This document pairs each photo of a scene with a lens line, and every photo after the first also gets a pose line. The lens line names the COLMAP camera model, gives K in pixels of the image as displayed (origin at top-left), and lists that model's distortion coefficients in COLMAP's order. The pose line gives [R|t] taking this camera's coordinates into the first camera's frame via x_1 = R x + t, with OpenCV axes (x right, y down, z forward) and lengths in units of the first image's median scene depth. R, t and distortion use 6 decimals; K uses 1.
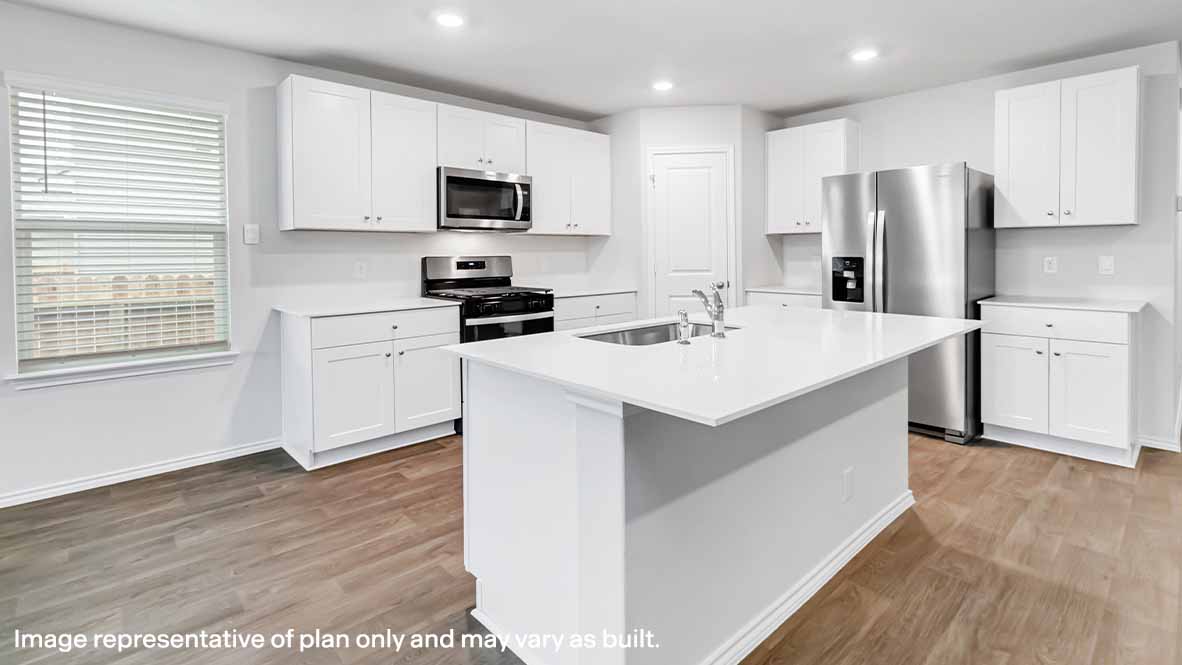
lens RADIAL K [[565.6, 0, 597.2], [0, 565.6, 262.9], [0, 0, 1]] dist [0.015534, -0.001786]
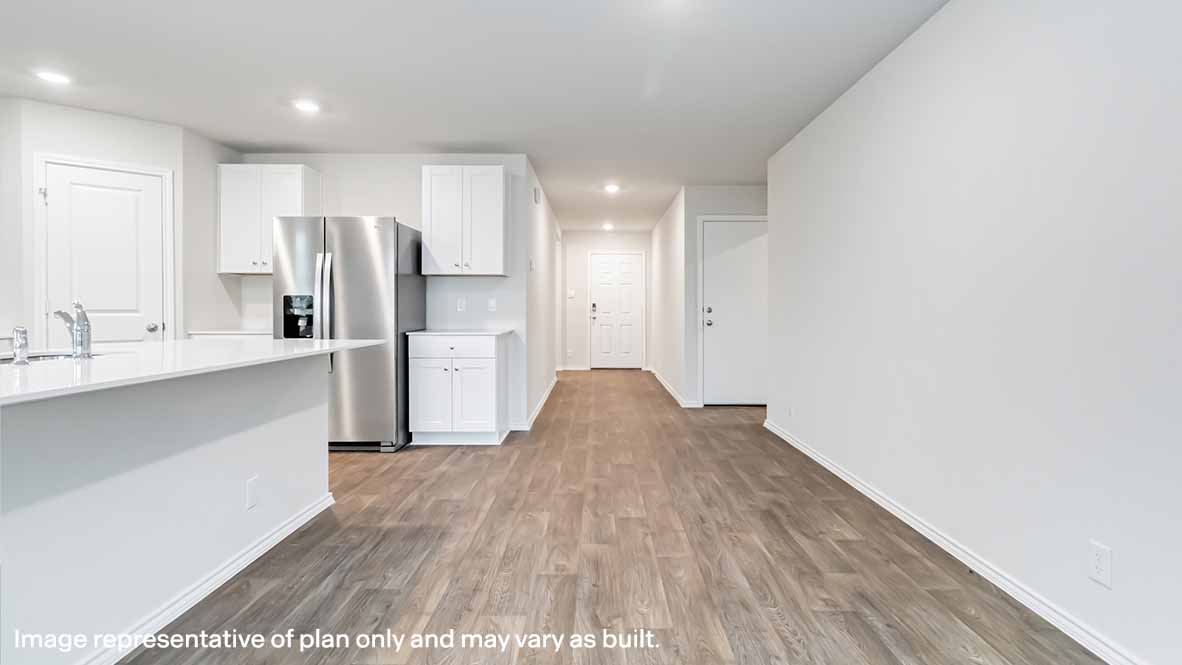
lens RADIAL K [[565.6, 0, 597.6], [0, 565.6, 308.0], [0, 0, 1]] dist [0.015534, -0.001786]
pose [[0.684423, 0.011687, 0.728992, 0.056773], [0.006758, 0.999727, -0.022372, 0.040480], [-0.729054, 0.020238, 0.684157, -0.119677]]
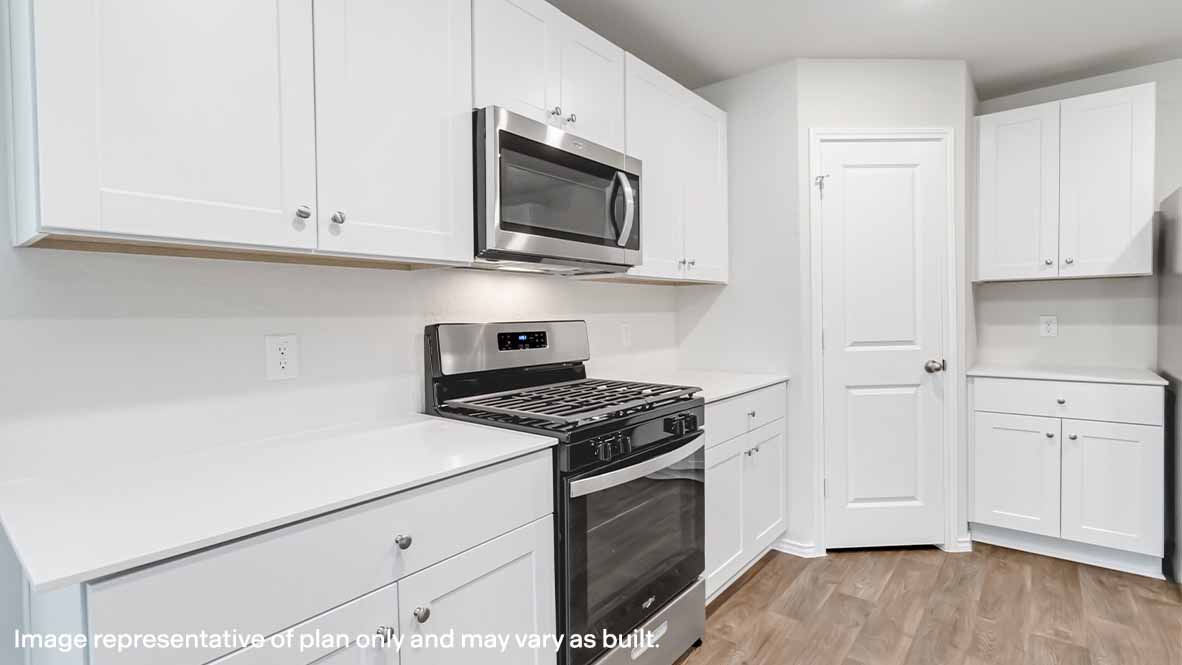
lens RADIAL K [[549.7, 0, 594.1], [0, 549.7, 327.7], [0, 0, 1]] dist [-0.001602, 0.001695]
pose [[0.989710, -0.011400, 0.142631, -0.256110], [0.010922, 0.999932, 0.004131, -0.008585], [-0.142668, -0.002531, 0.989767, 0.589796]]
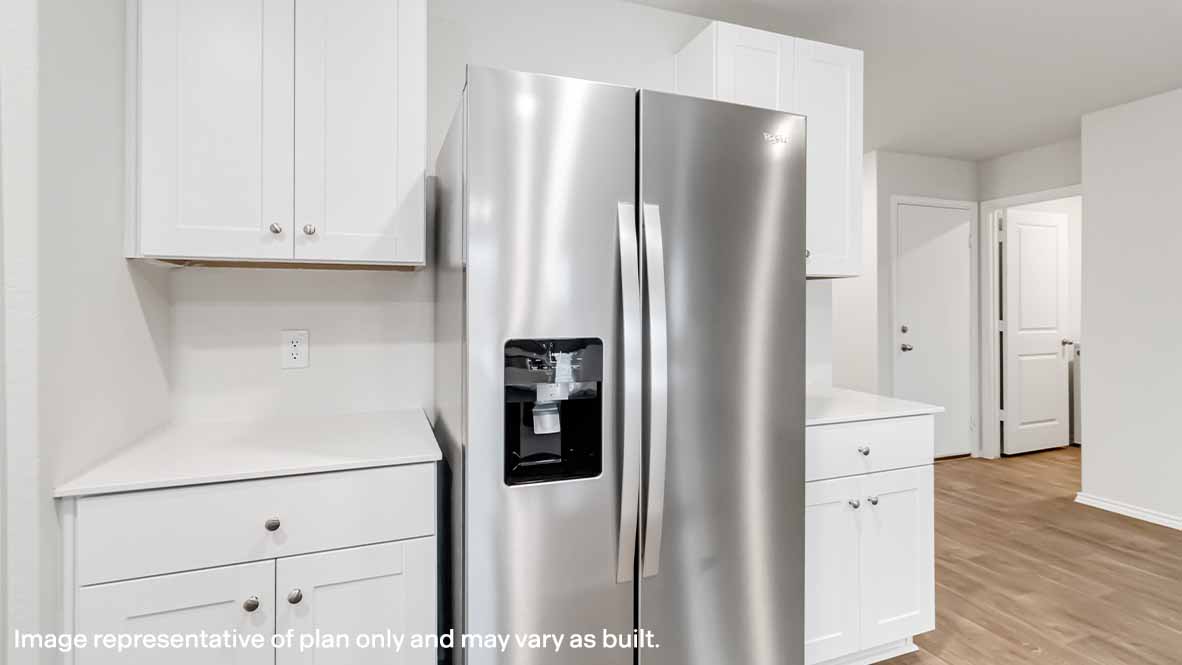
lens RADIAL K [[565.6, 0, 603.1], [0, 565.6, 308.9], [0, 0, 1]] dist [0.015534, -0.001786]
pose [[0.360511, 0.004575, 0.932744, 0.156084], [0.016544, 0.999799, -0.011298, -0.022977], [-0.932608, 0.019504, 0.360363, 0.871990]]
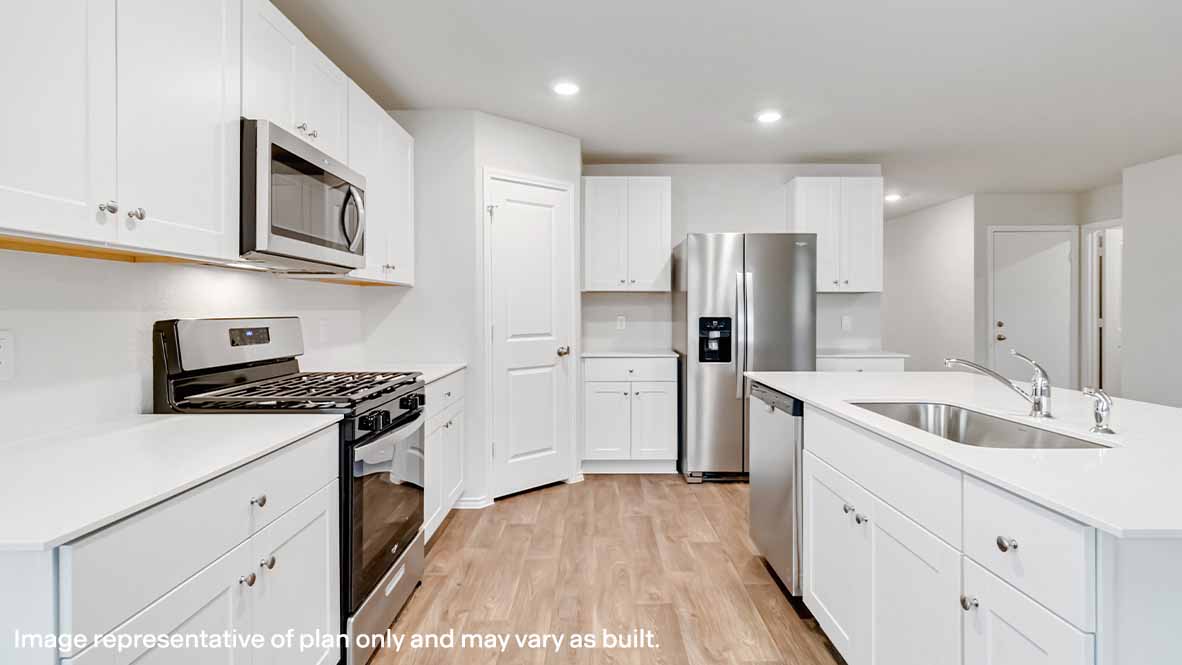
lens RADIAL K [[565.6, 0, 599.3], [0, 565.6, 313.5], [0, 0, 1]] dist [0.015534, -0.001786]
pose [[0.671708, 0.001642, 0.740814, -0.429510], [0.009635, 0.999894, -0.010953, -0.007598], [-0.740753, 0.014495, 0.671621, 0.495444]]
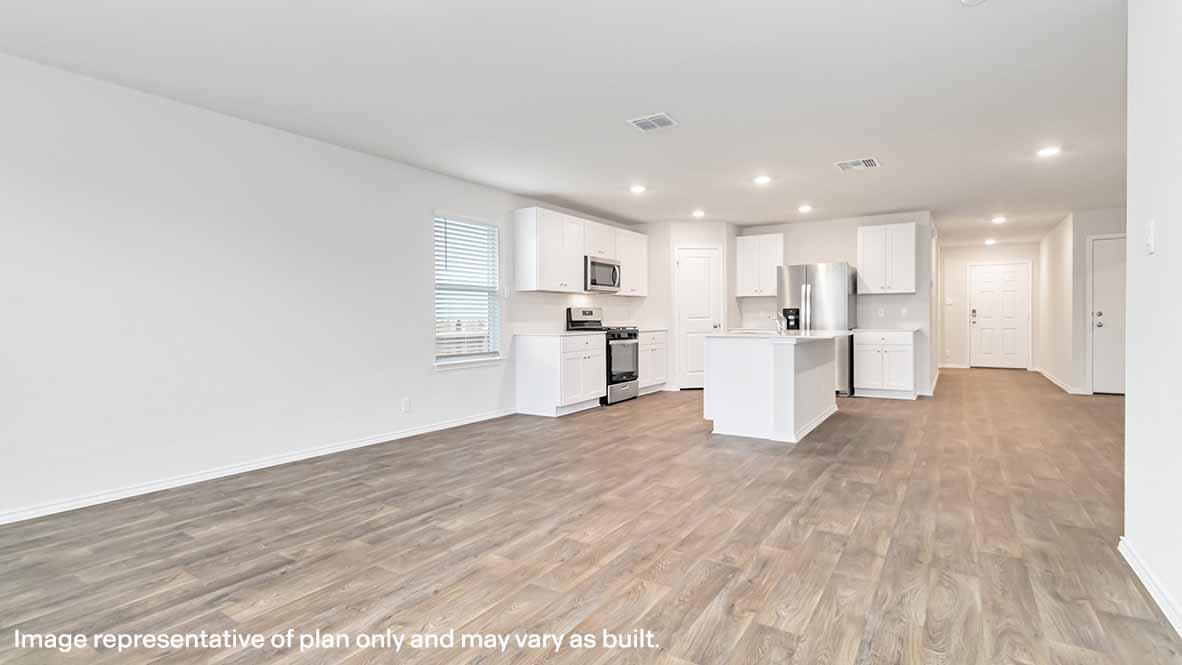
lens RADIAL K [[565.6, 0, 590.1], [0, 565.6, 324.8], [0, 0, 1]] dist [0.015534, -0.001786]
pose [[0.970473, -0.001712, 0.241202, -0.694794], [0.003233, 0.999977, -0.005910, 0.055204], [-0.241187, 0.006515, 0.970457, -0.711536]]
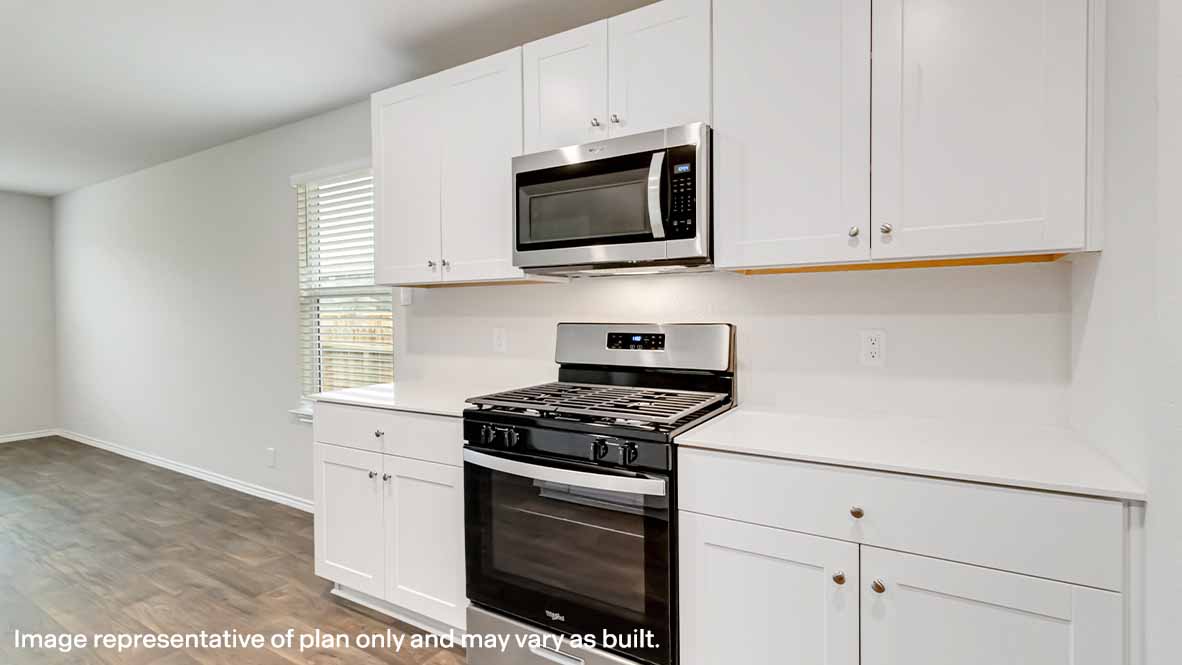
lens RADIAL K [[565.6, 0, 587.5], [0, 565.6, 327.5], [0, 0, 1]] dist [0.015534, -0.001786]
pose [[0.264340, 0.029732, -0.963971, 0.274340], [-0.011817, 0.999550, 0.027589, -0.023250], [0.964357, 0.004099, 0.264573, 0.924633]]
